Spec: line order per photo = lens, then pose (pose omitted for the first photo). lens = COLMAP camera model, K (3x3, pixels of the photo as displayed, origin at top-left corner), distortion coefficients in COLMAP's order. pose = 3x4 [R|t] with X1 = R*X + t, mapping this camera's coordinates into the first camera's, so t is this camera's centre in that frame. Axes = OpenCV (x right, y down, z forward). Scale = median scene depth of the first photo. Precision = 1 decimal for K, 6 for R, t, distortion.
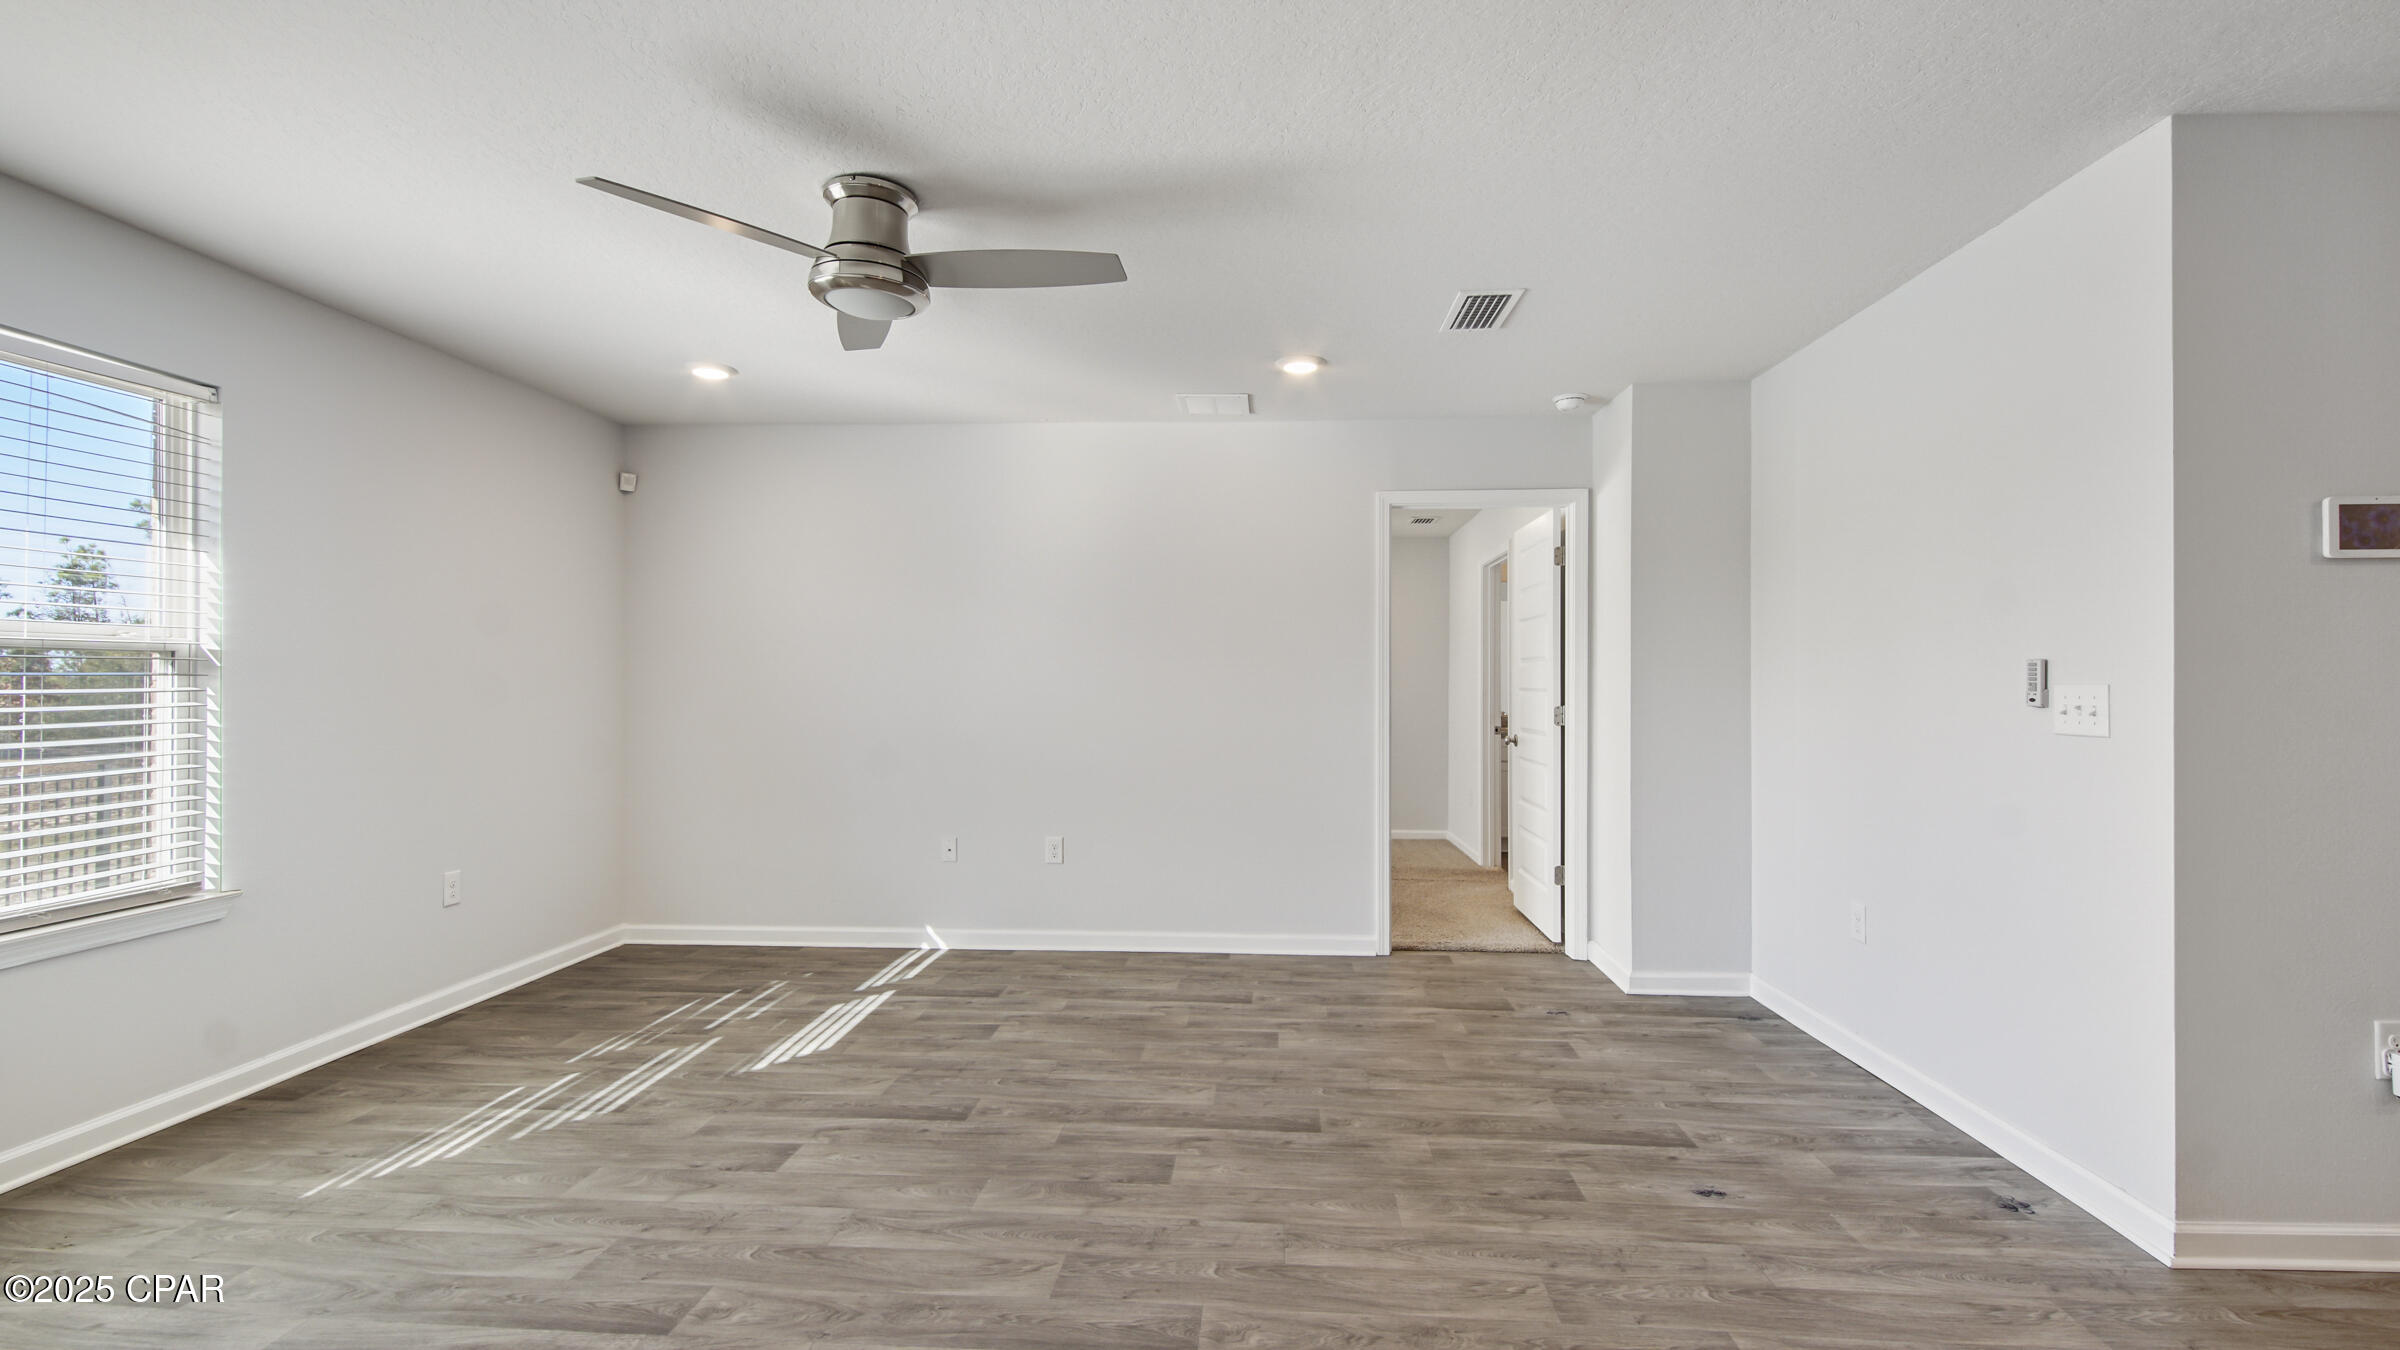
lens RADIAL K [[1059.4, 0, 1203.3], [0, 1059.4, 653.7], [0, 0, 1]] dist [0.030216, -0.014297]
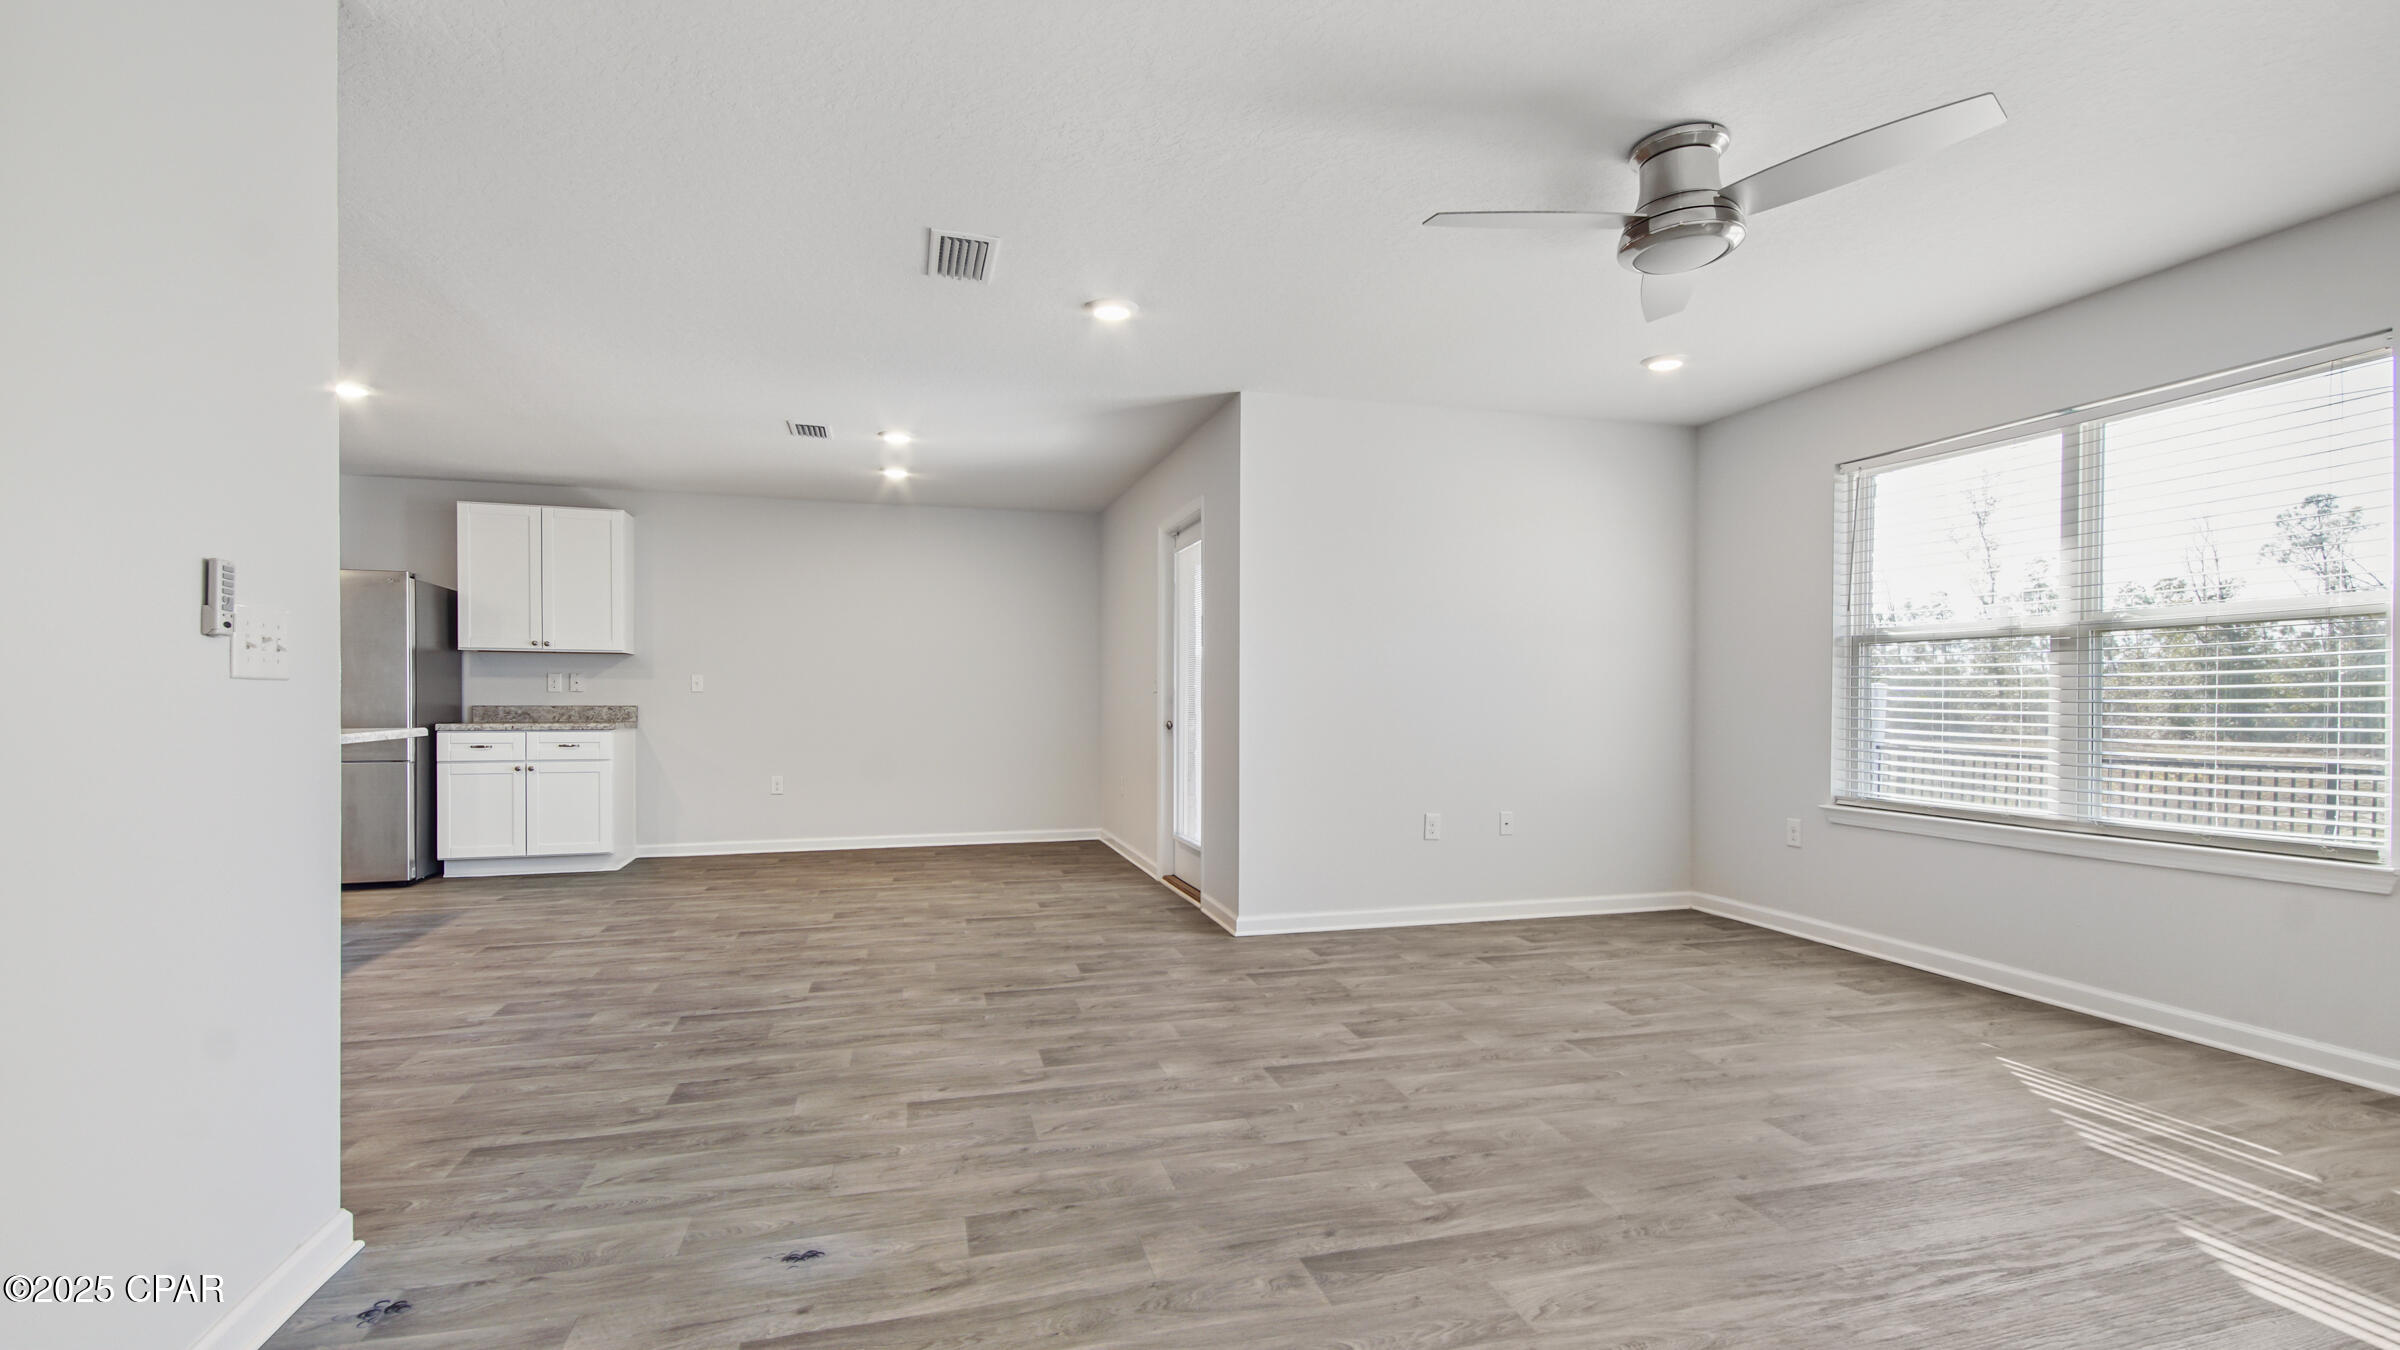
lens RADIAL K [[1059.4, 0, 1197.6], [0, 1059.4, 716.5], [0, 0, 1]] dist [0.030216, -0.014297]
pose [[-0.943738, 0.003802, -0.330672, 0.435655], [0.008621, 0.999877, -0.013107, 0.106584], [0.330582, -0.015220, -0.943655, 1.768731]]
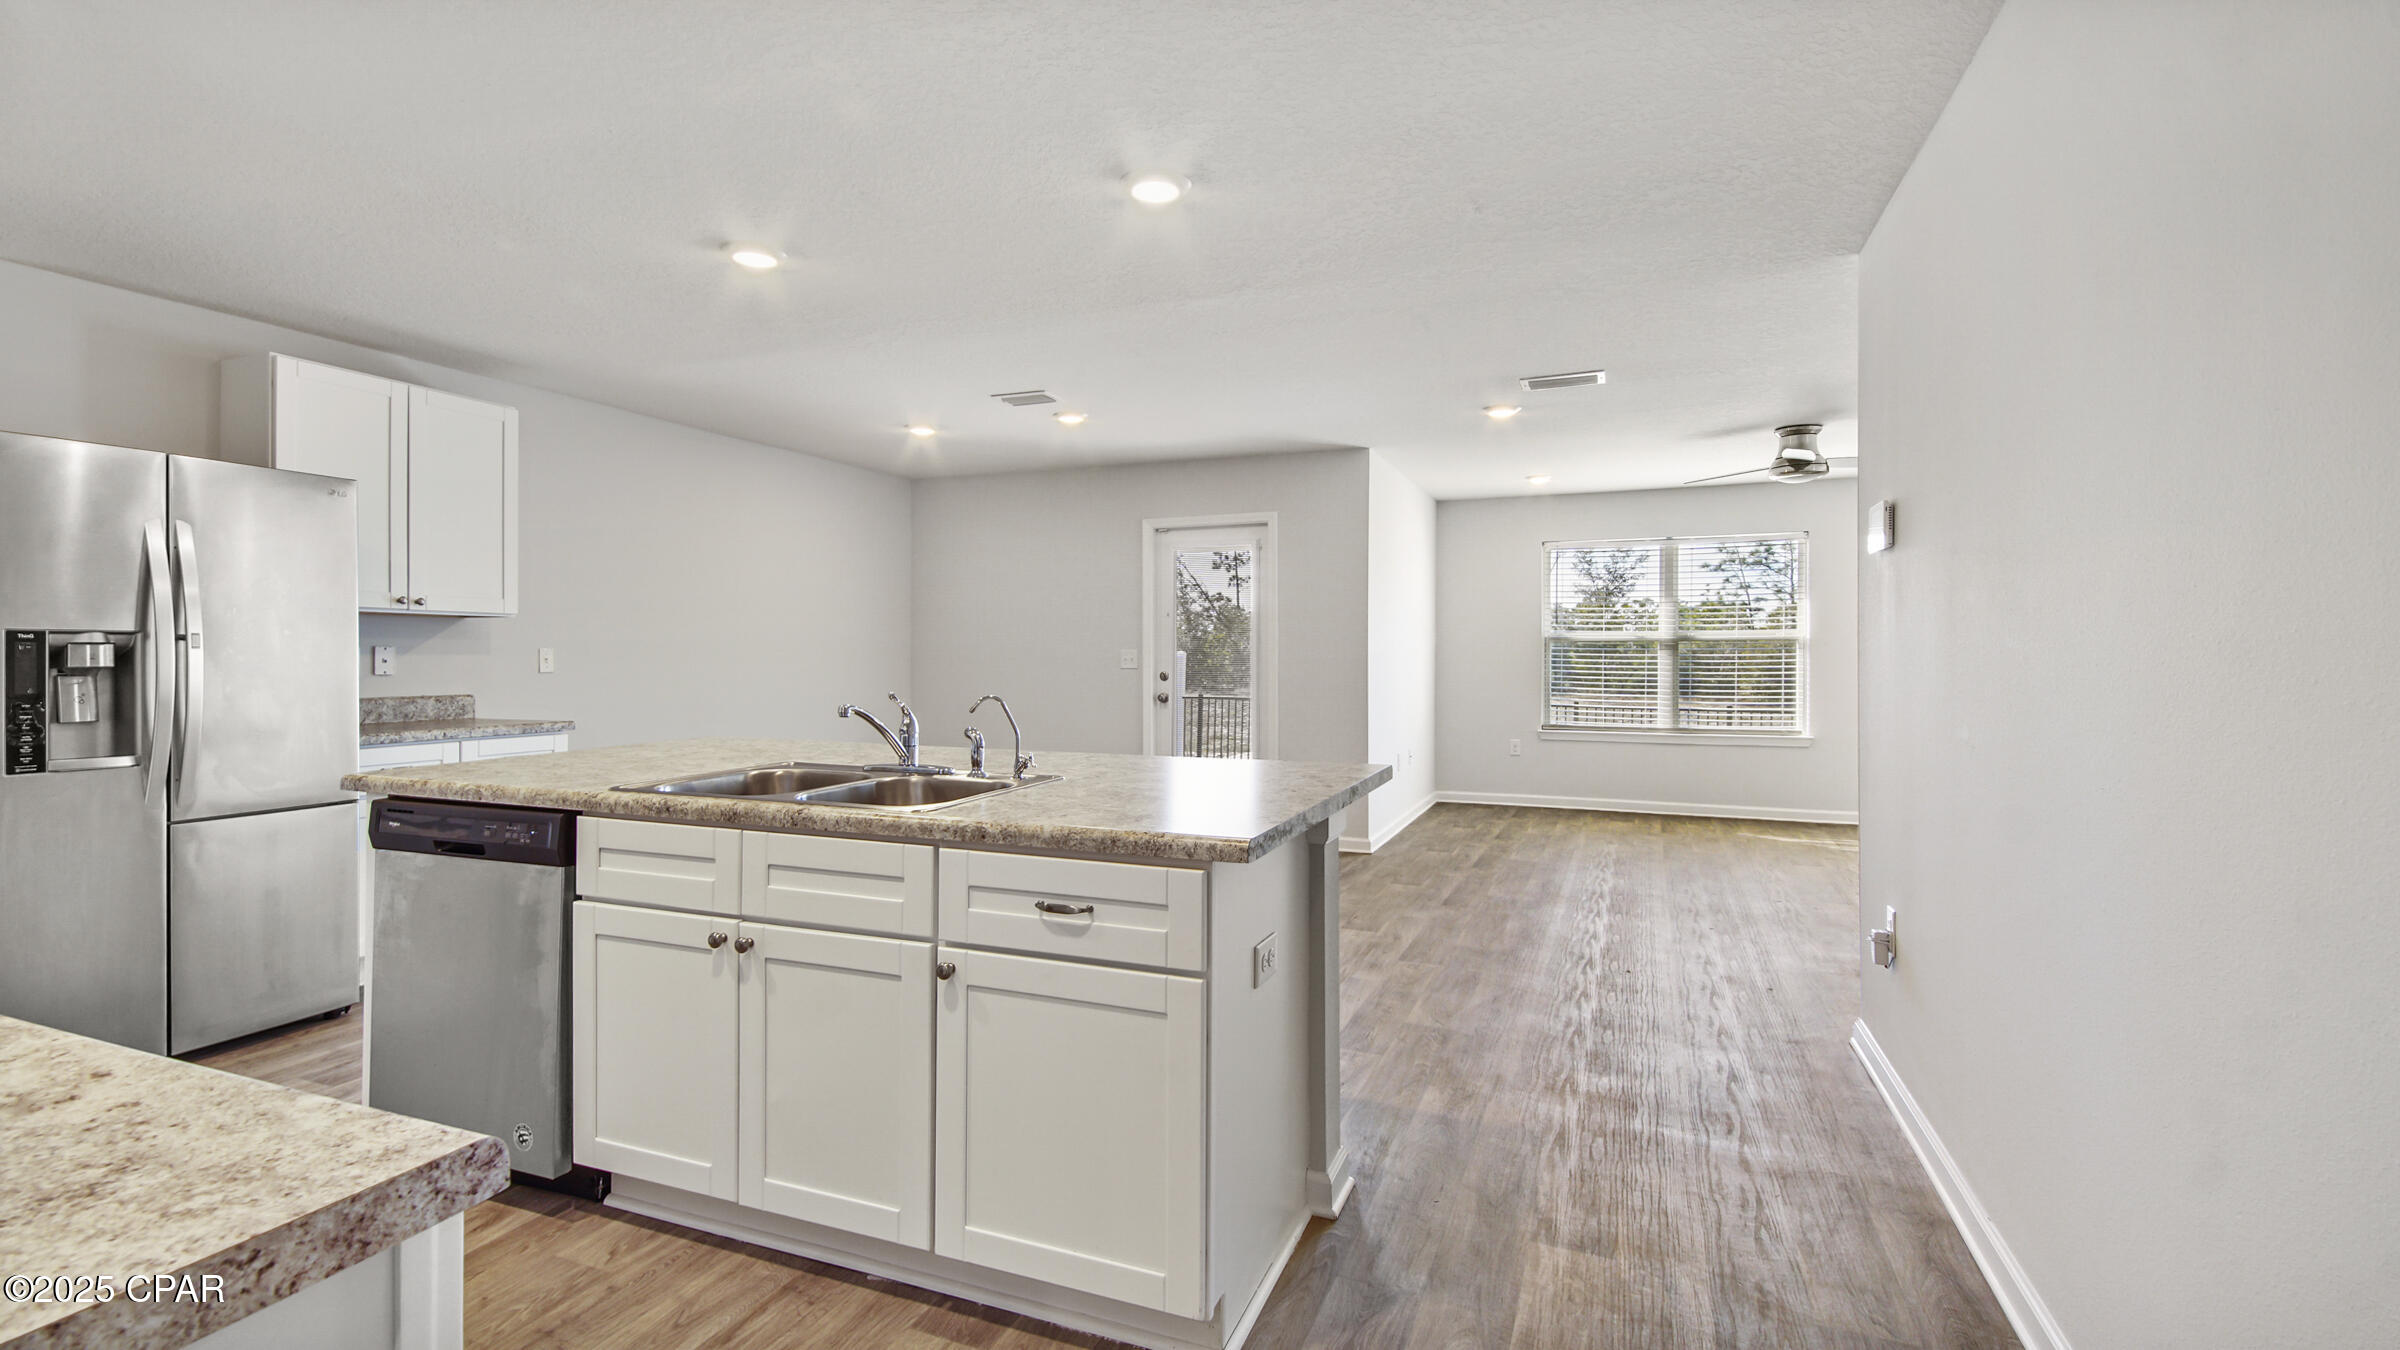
lens RADIAL K [[1059.4, 0, 1177.3], [0, 1059.4, 670.7], [0, 0, 1]] dist [0.030216, -0.014297]
pose [[-0.326044, 0.012245, -0.945275, 2.163654], [0.028489, 0.999589, 0.003122, 0.021011], [0.944925, -0.025912, -0.326259, 0.507645]]
